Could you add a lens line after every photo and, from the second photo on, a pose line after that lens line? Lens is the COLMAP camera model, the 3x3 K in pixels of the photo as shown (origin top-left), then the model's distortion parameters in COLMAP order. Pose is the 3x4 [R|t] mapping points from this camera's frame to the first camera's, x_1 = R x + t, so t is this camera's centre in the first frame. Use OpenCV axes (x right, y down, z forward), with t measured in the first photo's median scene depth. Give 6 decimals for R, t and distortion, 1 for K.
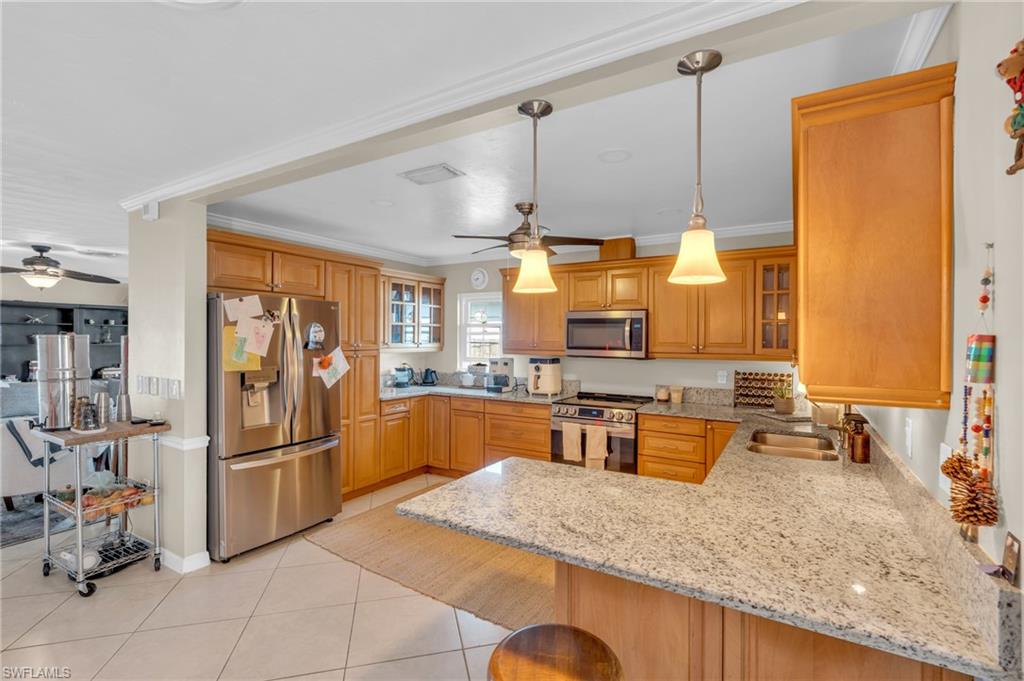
lens RADIAL K [[463.0, 0, 515.9], [0, 463.0, 336.0], [0, 0, 1]] dist [-0.003537, -0.000157]
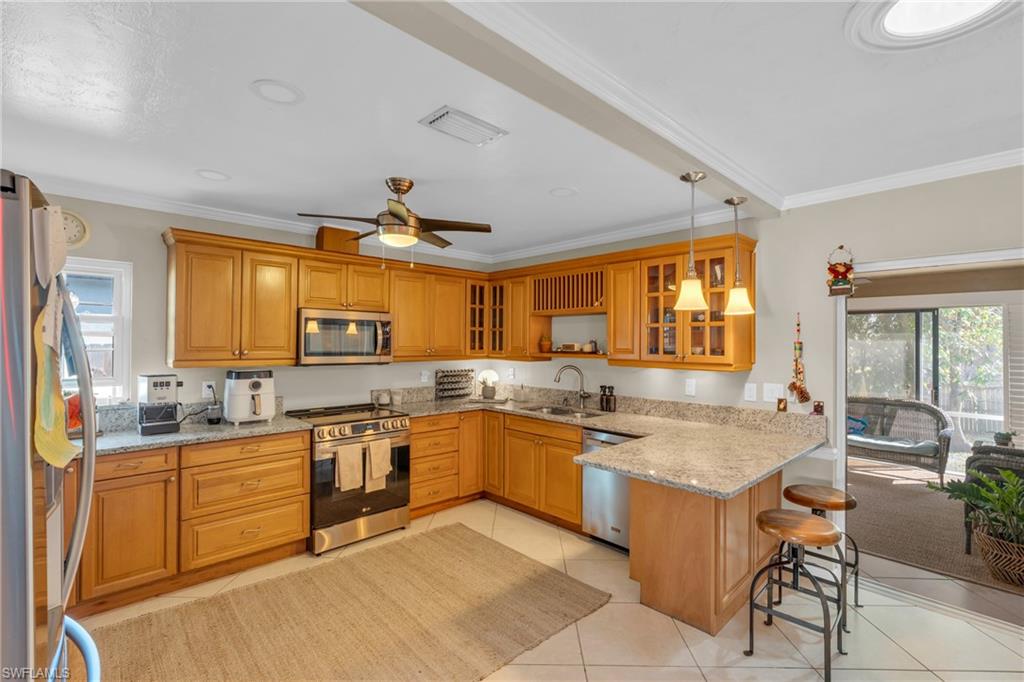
lens RADIAL K [[463.0, 0, 515.9], [0, 463.0, 336.5], [0, 0, 1]] dist [-0.003537, -0.000157]
pose [[0.262011, 0.010513, 0.965008, -0.265994], [-0.005218, 0.999941, -0.009477, 0.000001], [-0.965051, -0.002552, 0.262050, 0.216014]]
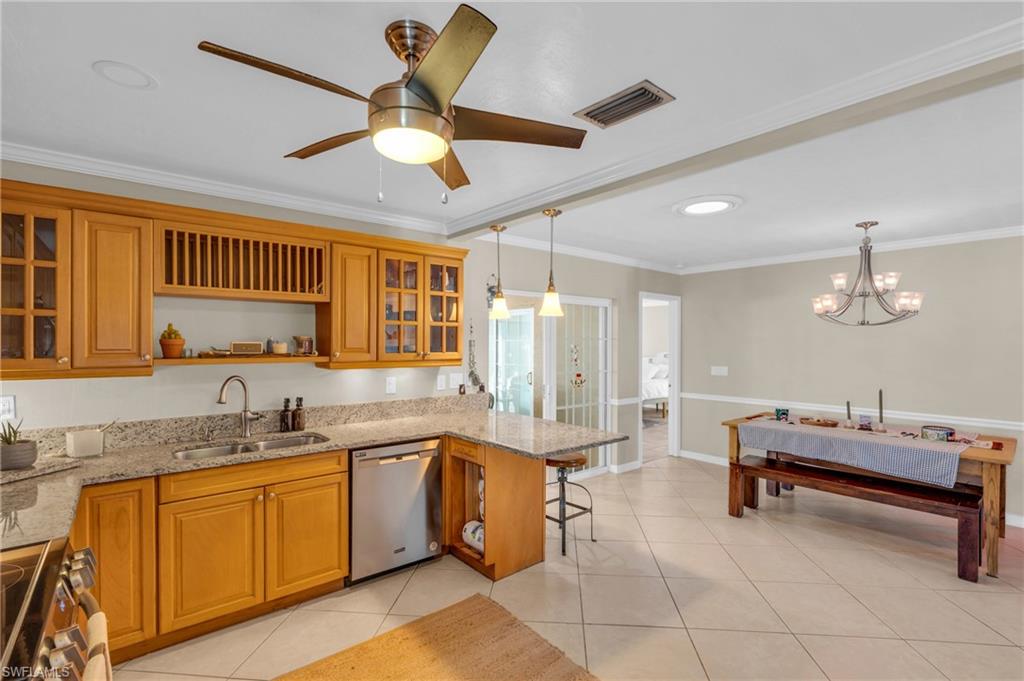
lens RADIAL K [[469.3, 0, 512.0], [0, 469.3, 340.5], [0, 0, 1]] dist [-0.002539, -0.000115]
pose [[-0.941880, -0.001136, 0.335949, -0.078863], [-0.002874, 0.999985, -0.004675, 0.002035], [-0.335938, -0.005369, -0.941869, 0.517397]]
